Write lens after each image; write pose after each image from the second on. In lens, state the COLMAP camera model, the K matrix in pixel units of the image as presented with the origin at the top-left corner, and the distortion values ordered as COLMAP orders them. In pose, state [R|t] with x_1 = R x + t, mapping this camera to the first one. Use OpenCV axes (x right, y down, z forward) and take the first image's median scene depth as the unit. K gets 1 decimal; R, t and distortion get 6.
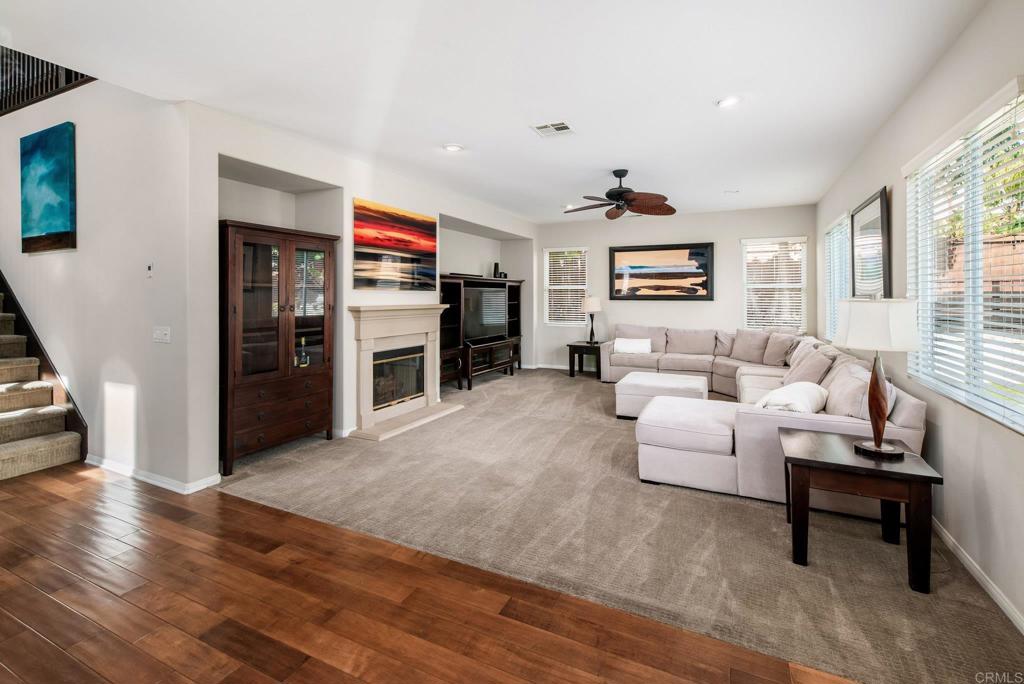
lens RADIAL K [[462.4, 0, 513.7], [0, 462.4, 291.0], [0, 0, 1]] dist [0.004663, 0.000497]
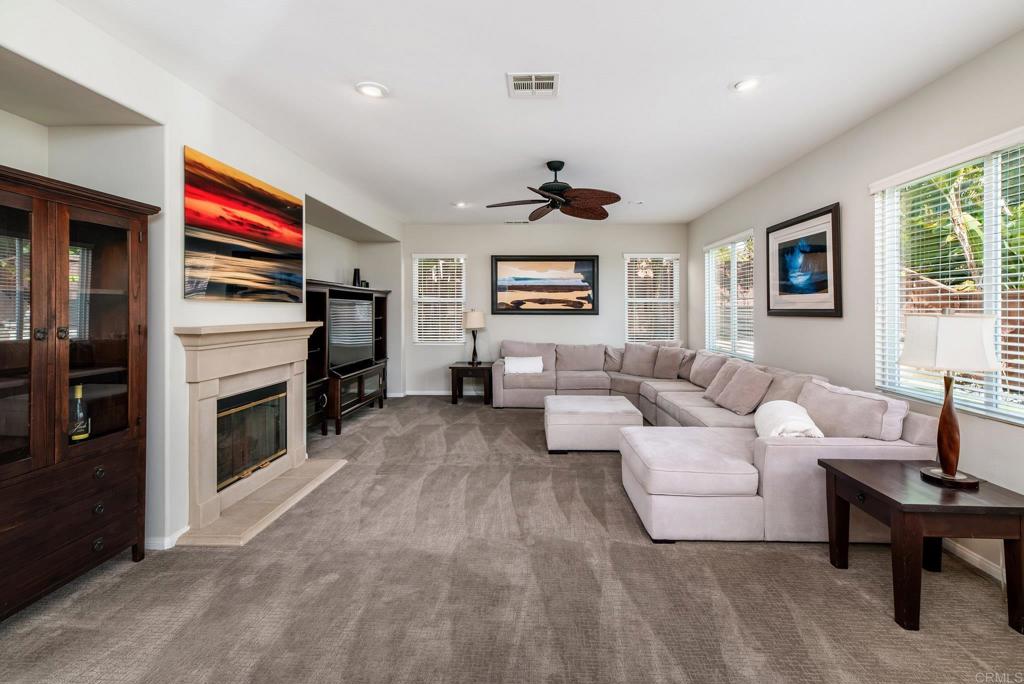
lens RADIAL K [[466.6, 0, 522.9], [0, 466.6, 310.0], [0, 0, 1]] dist [0.003885, 0.000485]
pose [[0.913178, 0.000269, 0.407561, -0.147040], [-0.004747, 0.999939, 0.009977, 0.001994], [-0.407534, -0.011045, 0.913123, 0.204069]]
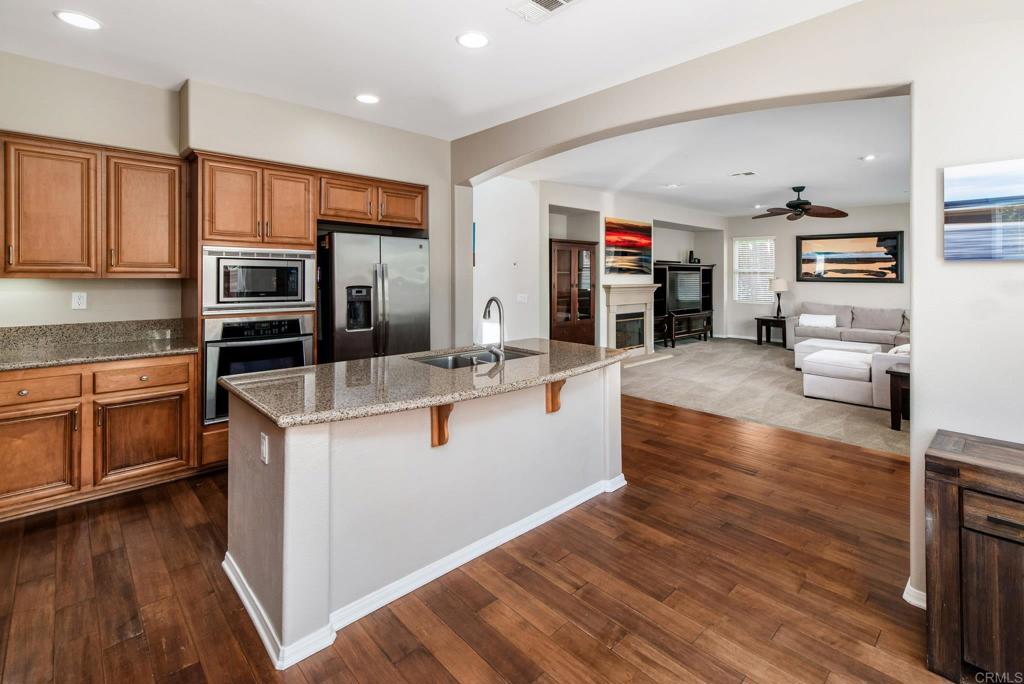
lens RADIAL K [[467.5, 0, 511.6], [0, 467.5, 270.7], [0, 0, 1]] dist [0.004527, 0.000242]
pose [[0.932377, 0.000945, -0.361485, -0.047271], [0.000385, 0.999993, 0.003609, -0.016955], [0.361486, -0.003504, 0.932371, -0.487837]]
